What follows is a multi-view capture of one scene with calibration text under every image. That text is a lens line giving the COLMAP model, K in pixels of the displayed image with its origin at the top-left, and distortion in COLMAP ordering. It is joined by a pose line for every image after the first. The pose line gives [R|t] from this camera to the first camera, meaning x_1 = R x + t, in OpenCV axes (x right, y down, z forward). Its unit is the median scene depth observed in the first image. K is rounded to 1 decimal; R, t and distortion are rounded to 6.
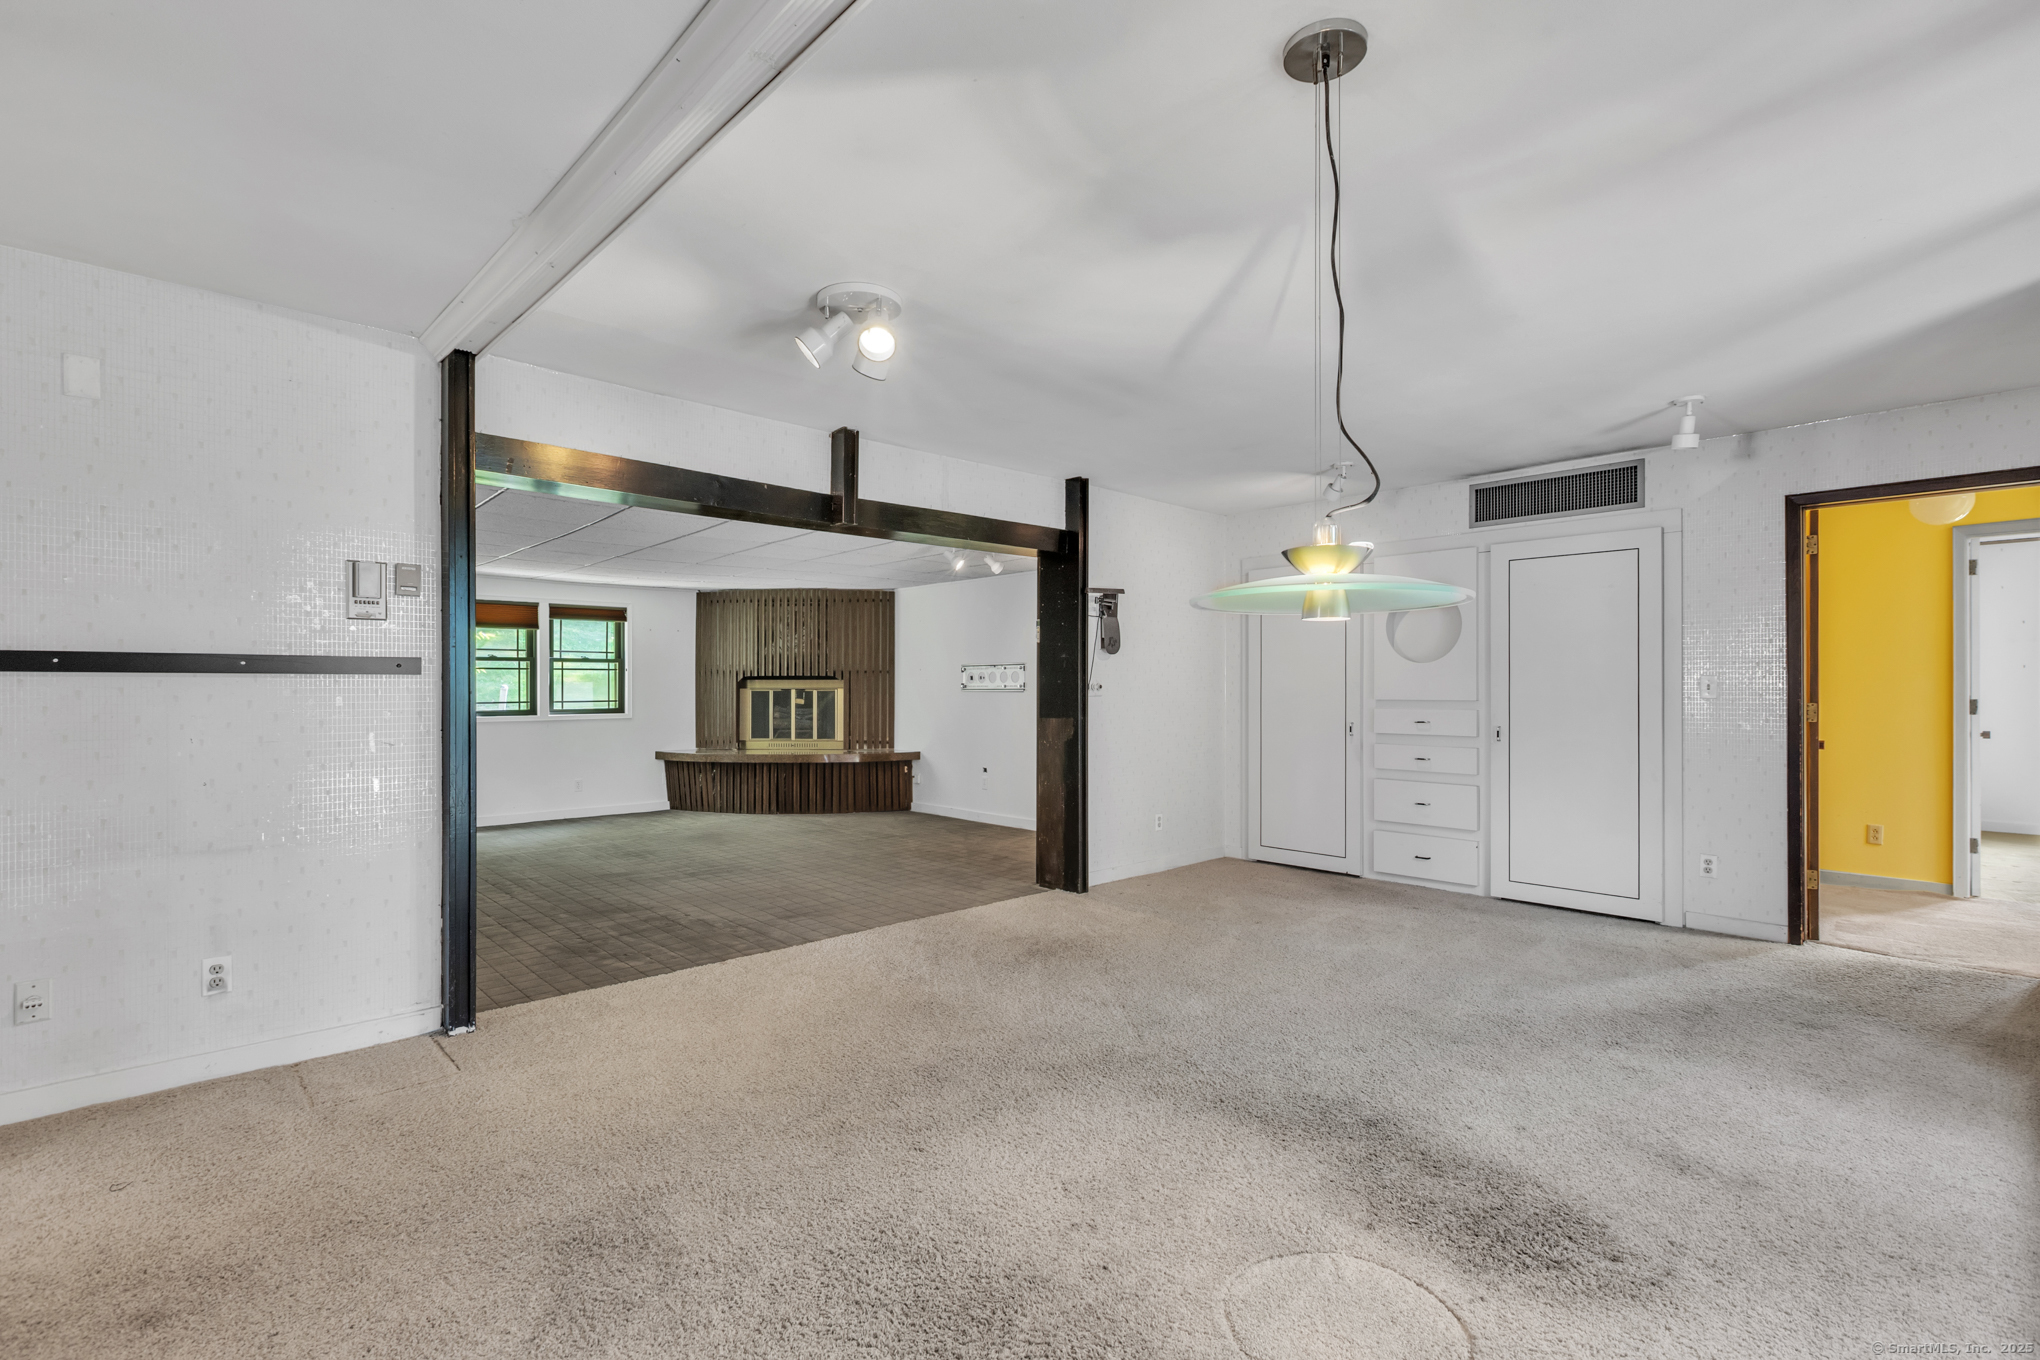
lens RADIAL K [[923.6, 0, 1018.3], [0, 923.6, 685.1], [0, 0, 1]] dist [-0.002617, 0.003335]
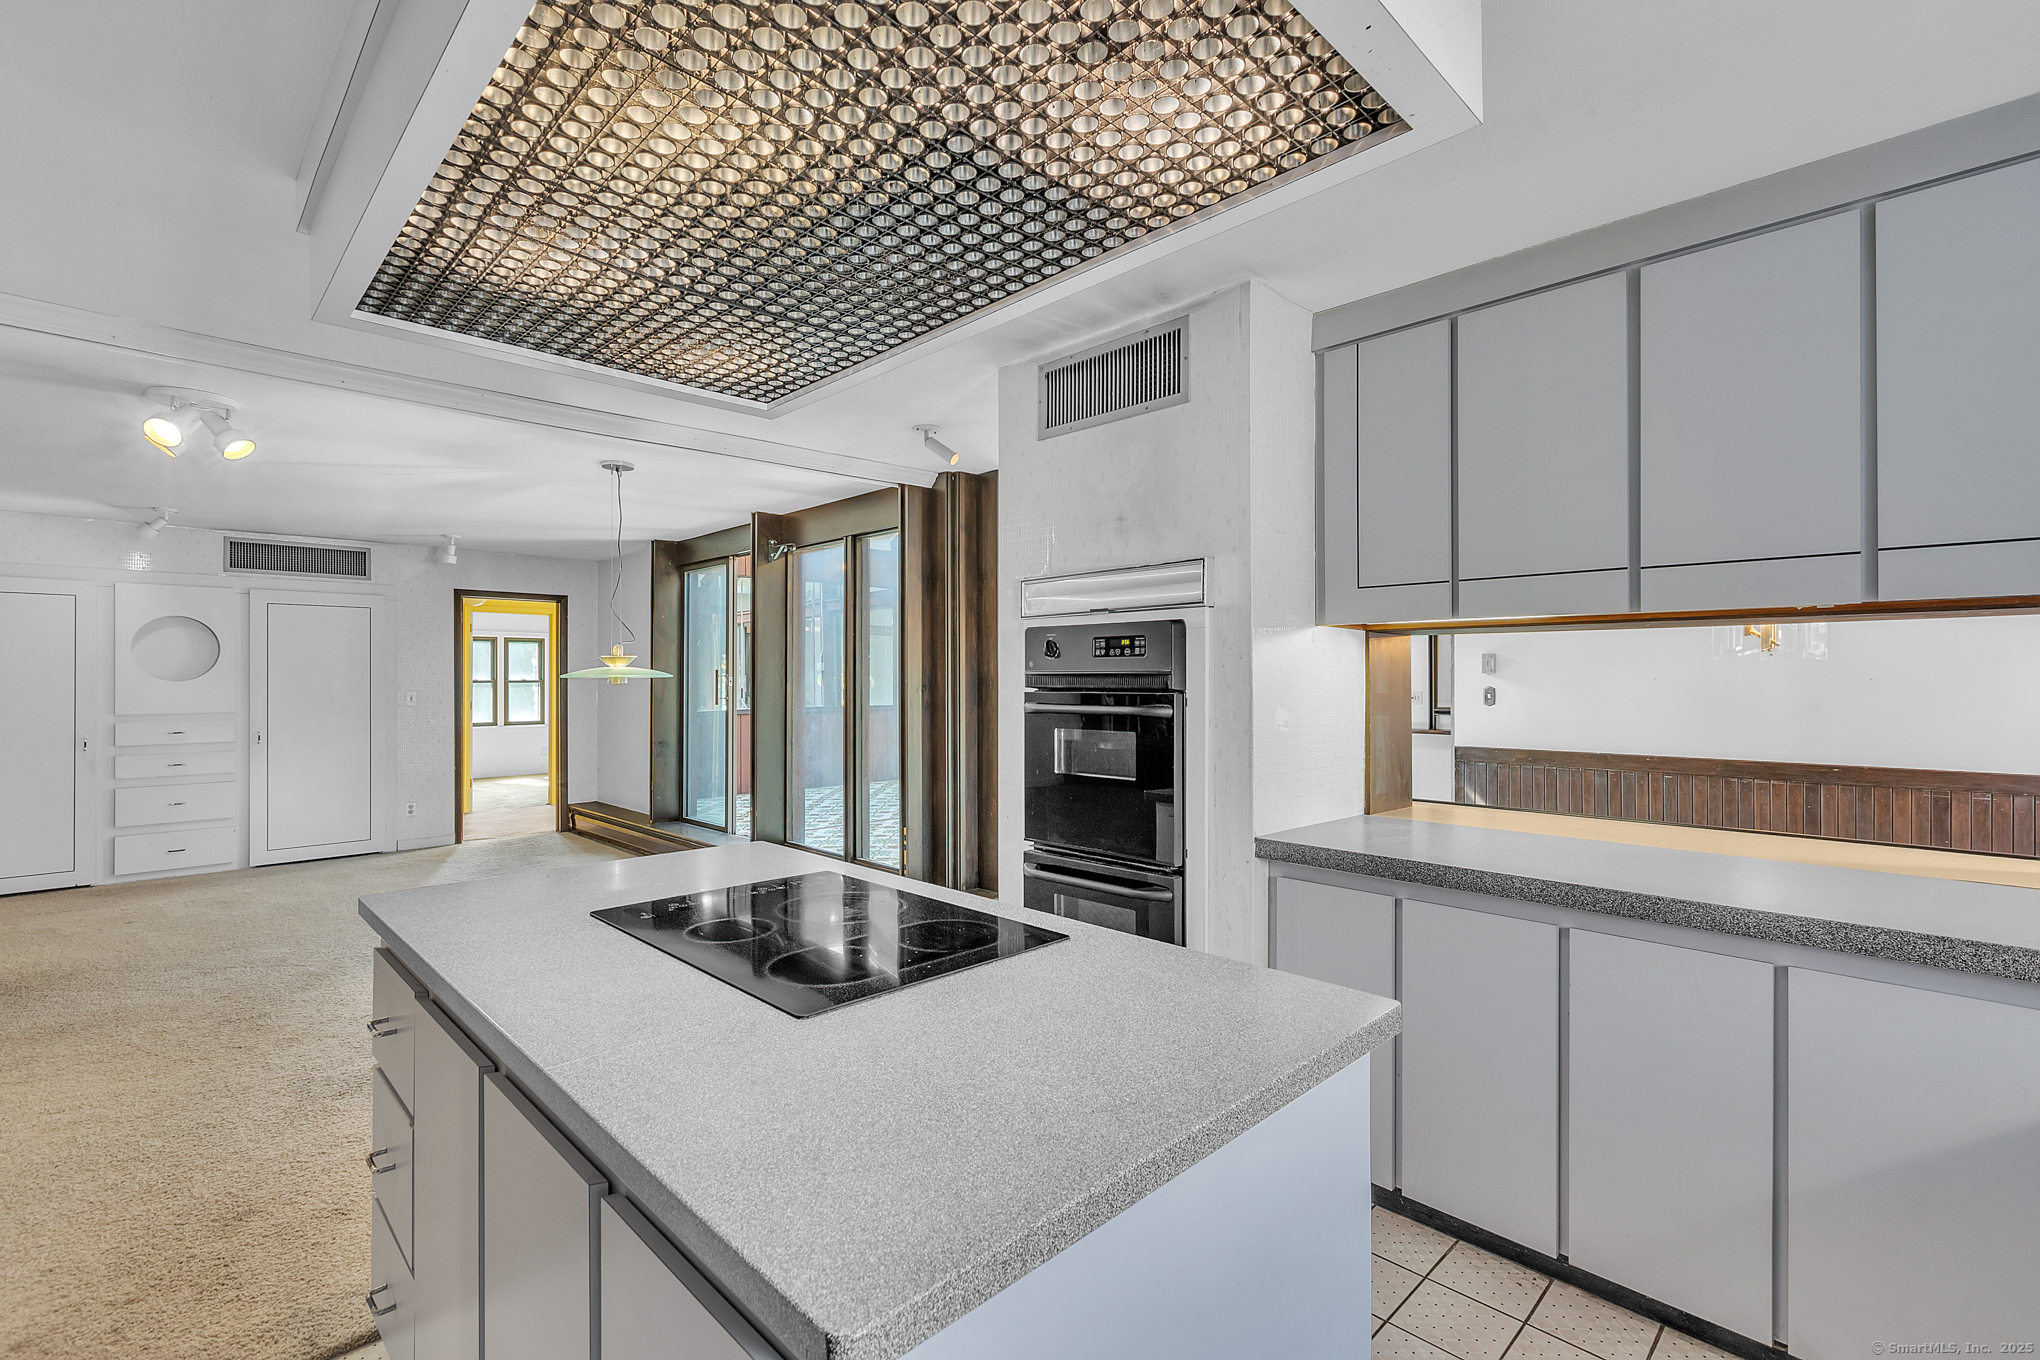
lens RADIAL K [[911.1, 0, 1025.6], [0, 911.1, 674.5], [0, 0, 1]] dist [0.000946, -0.000348]
pose [[-0.024621, 0.005736, 0.999680, -0.859155], [0.001207, 0.999983, -0.005708, -0.029714], [-0.999696, 0.001066, -0.024627, -0.037536]]
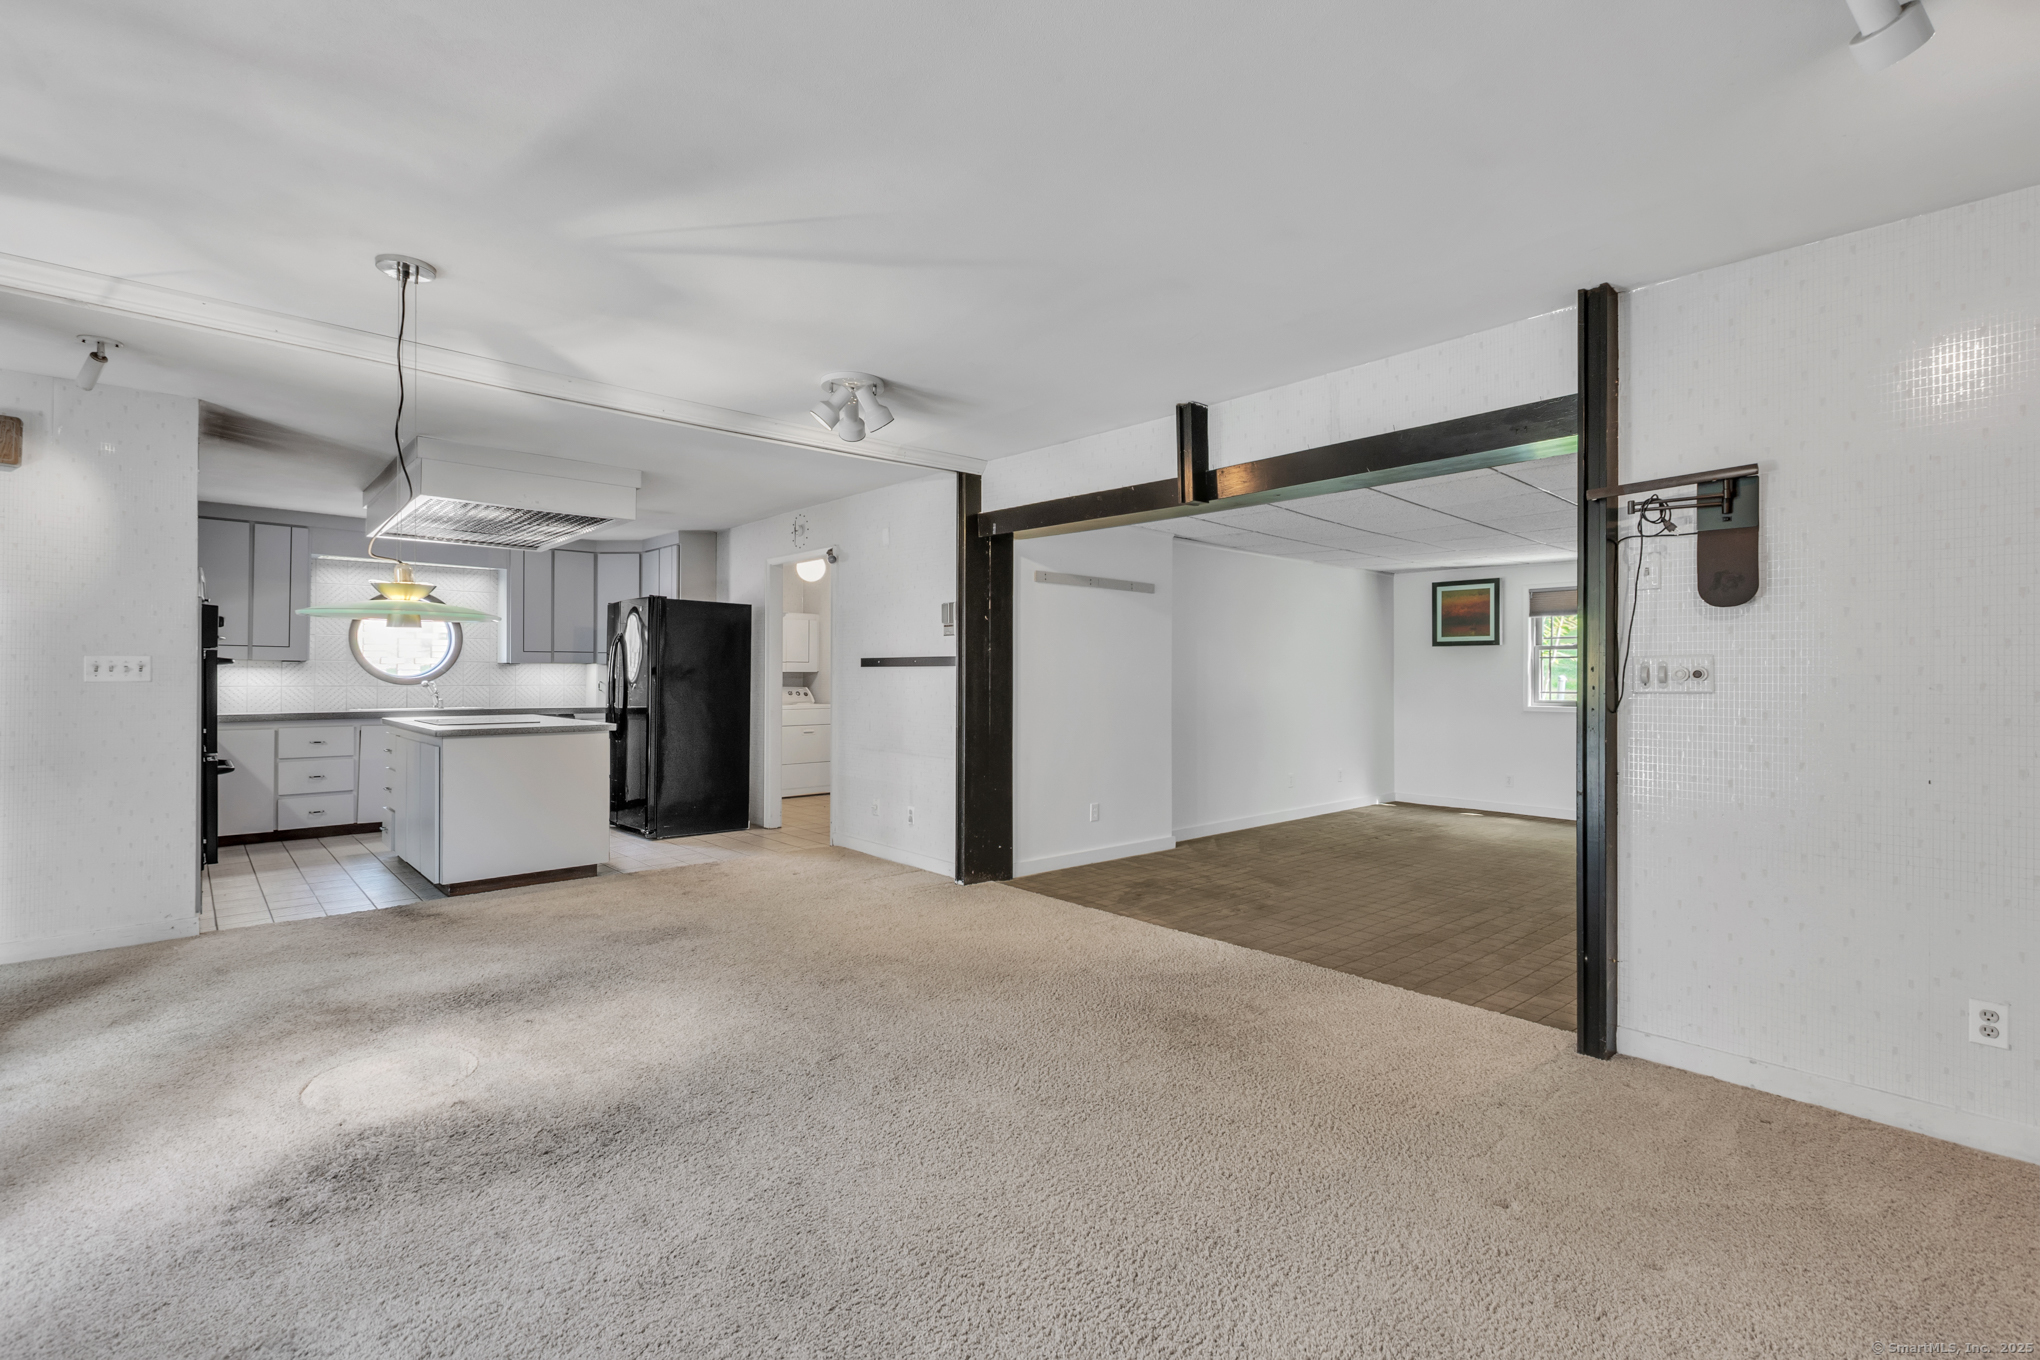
lens RADIAL K [[923.6, 0, 1020.8], [0, 923.6, 672.7], [0, 0, 1]] dist [-0.002617, 0.003335]
pose [[-0.016659, -0.002651, -0.999858, 0.719851], [-0.002211, 0.999994, -0.002614, 0.002710], [0.999859, 0.002167, -0.016665, 0.786905]]
